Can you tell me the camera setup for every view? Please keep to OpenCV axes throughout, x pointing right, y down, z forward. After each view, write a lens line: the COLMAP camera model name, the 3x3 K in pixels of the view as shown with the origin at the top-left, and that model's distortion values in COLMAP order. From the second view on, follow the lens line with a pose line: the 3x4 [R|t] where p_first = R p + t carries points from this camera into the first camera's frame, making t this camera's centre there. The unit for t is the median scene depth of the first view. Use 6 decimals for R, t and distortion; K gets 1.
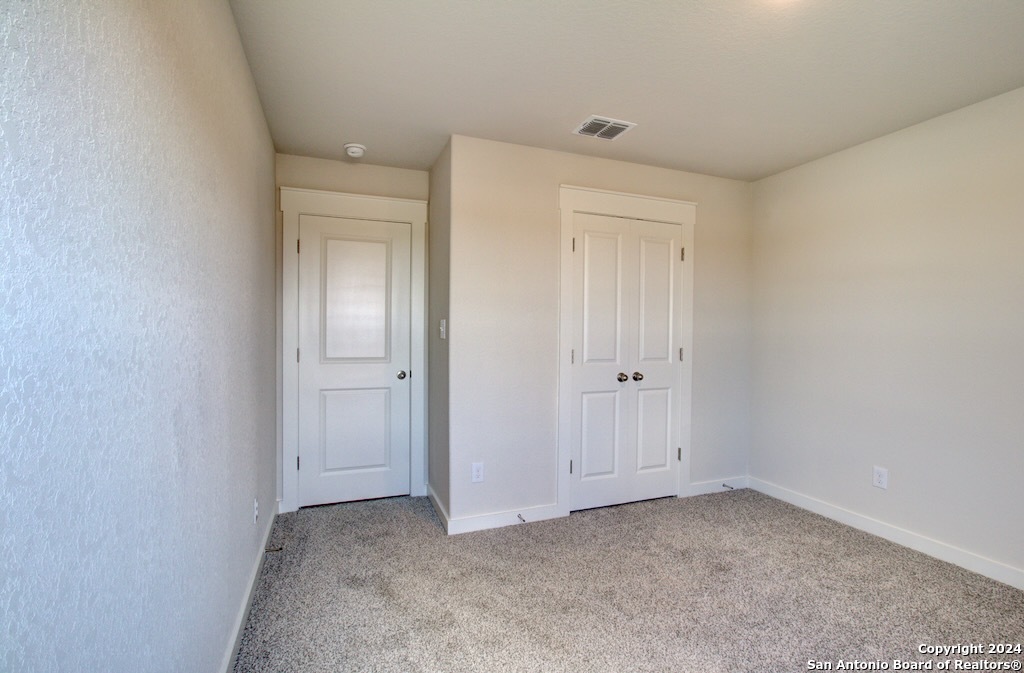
lens RADIAL K [[445.6, 0, 496.7], [0, 445.6, 336.1], [0, 0, 1]] dist [0.010414, 0.000117]
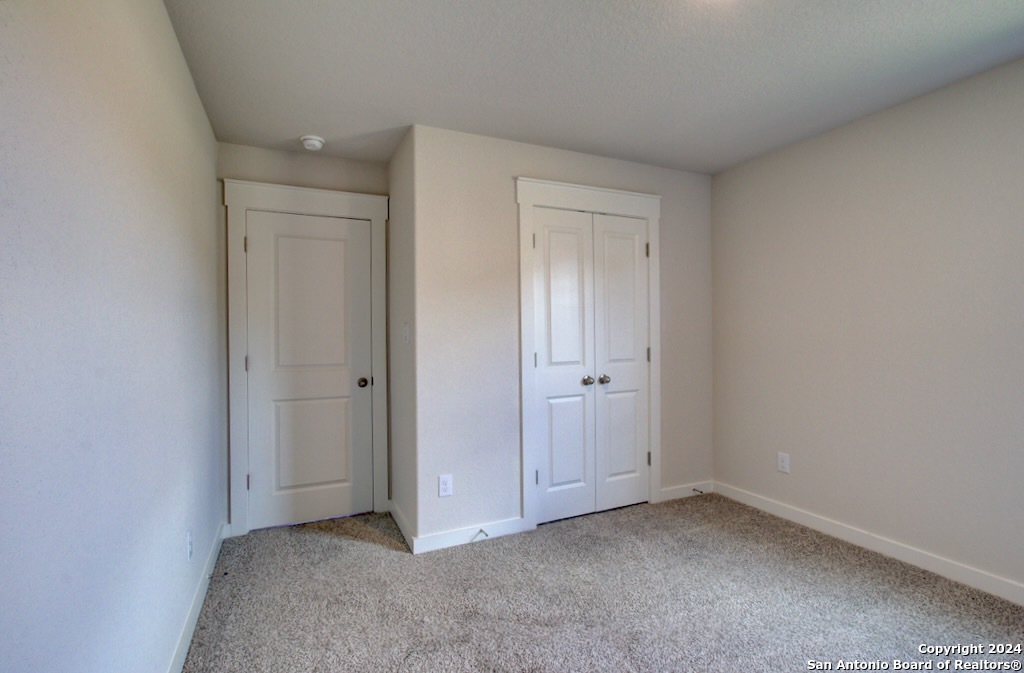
lens RADIAL K [[468.0, 0, 509.5], [0, 468.0, 337.1], [0, 0, 1]] dist [-0.000655, -0.000114]
pose [[0.997496, -0.016234, 0.068834, 0.045823], [0.016429, 0.999862, -0.002264, -0.000230], [-0.068788, 0.003389, 0.997626, 0.018609]]
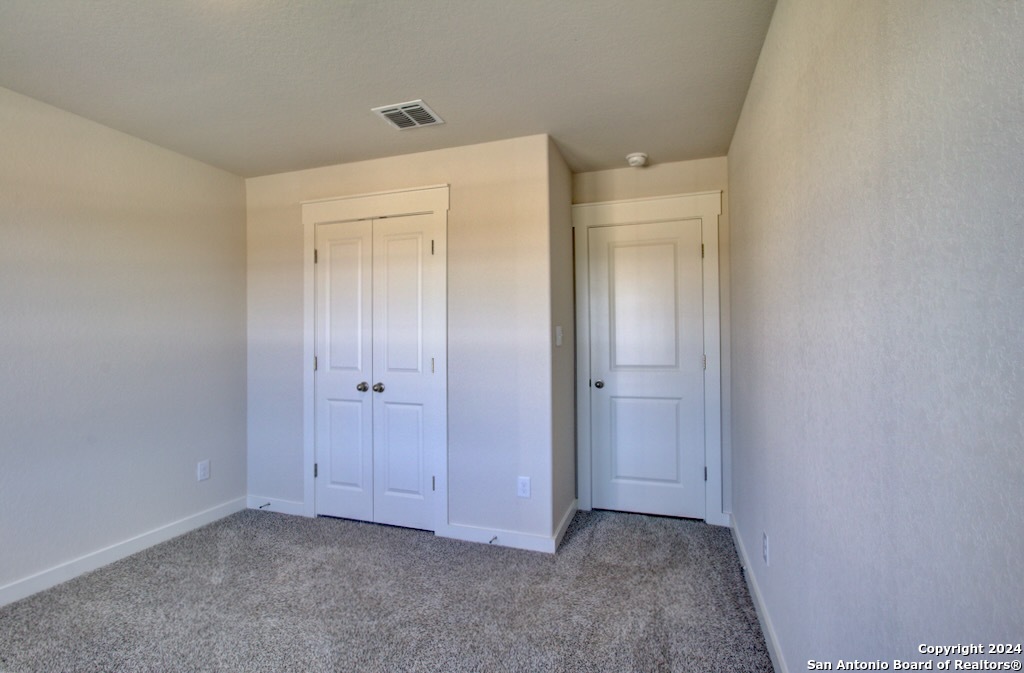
lens RADIAL K [[459.5, 0, 514.2], [0, 459.5, 331.8], [0, 0, 1]] dist [-0.002186, -0.000145]
pose [[0.779063, -0.019938, -0.626629, 1.067602], [0.003002, 0.999601, -0.028074, 0.003207], [0.626939, 0.019990, 0.778812, 0.409158]]
